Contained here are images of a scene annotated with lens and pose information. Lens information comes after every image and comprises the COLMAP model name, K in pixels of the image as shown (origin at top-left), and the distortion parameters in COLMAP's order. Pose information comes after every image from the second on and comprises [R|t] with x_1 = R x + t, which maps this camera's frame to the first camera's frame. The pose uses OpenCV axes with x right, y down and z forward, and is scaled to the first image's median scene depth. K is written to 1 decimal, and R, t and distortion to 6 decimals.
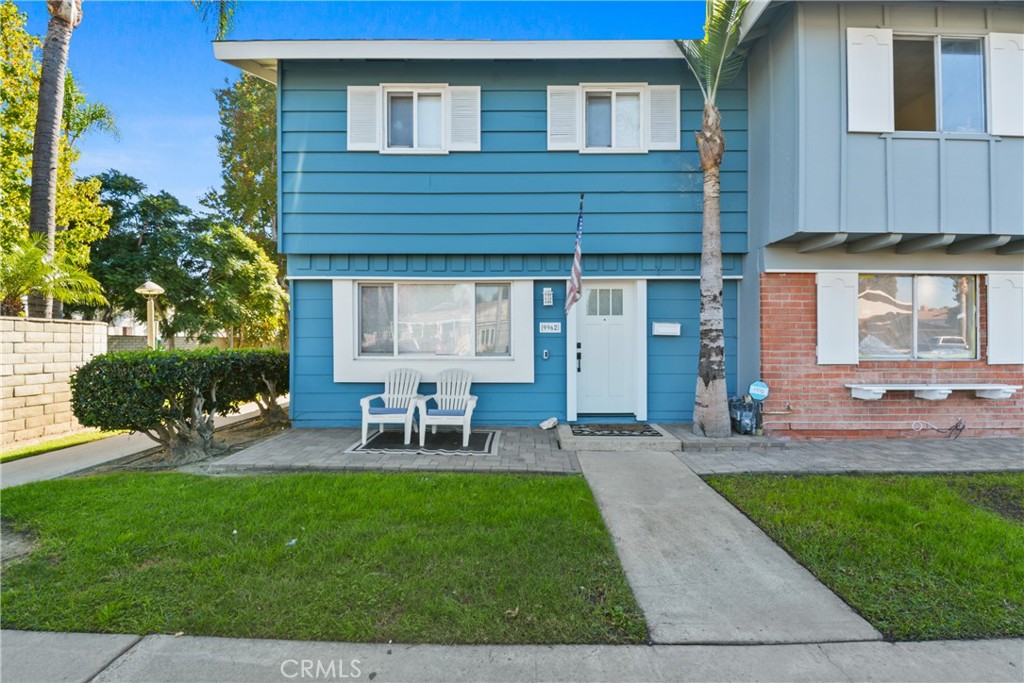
lens RADIAL K [[441.1, 0, 512.0], [0, 441.1, 341.5], [0, 0, 1]] dist [0.002105, -0.000447]
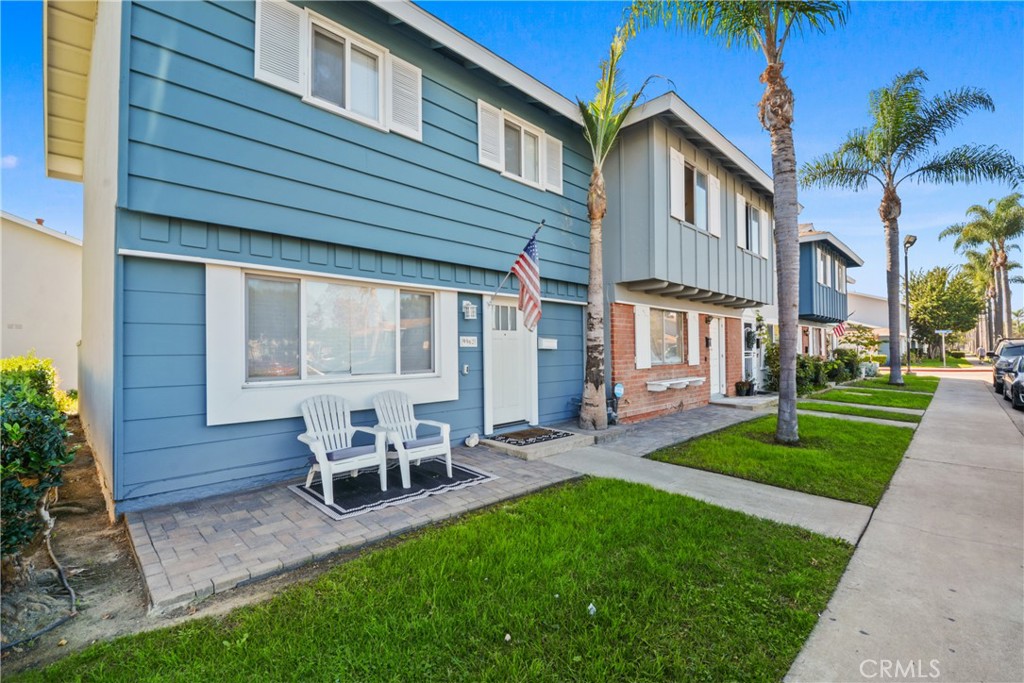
lens RADIAL K [[446.7, 0, 514.1], [0, 446.7, 340.9], [0, 0, 1]] dist [0.012997, -0.020065]
pose [[0.703148, 0.008044, 0.710998, -0.580905], [0.006851, 0.999813, -0.018088, -0.015469], [-0.711010, 0.017590, 0.702962, 0.245689]]
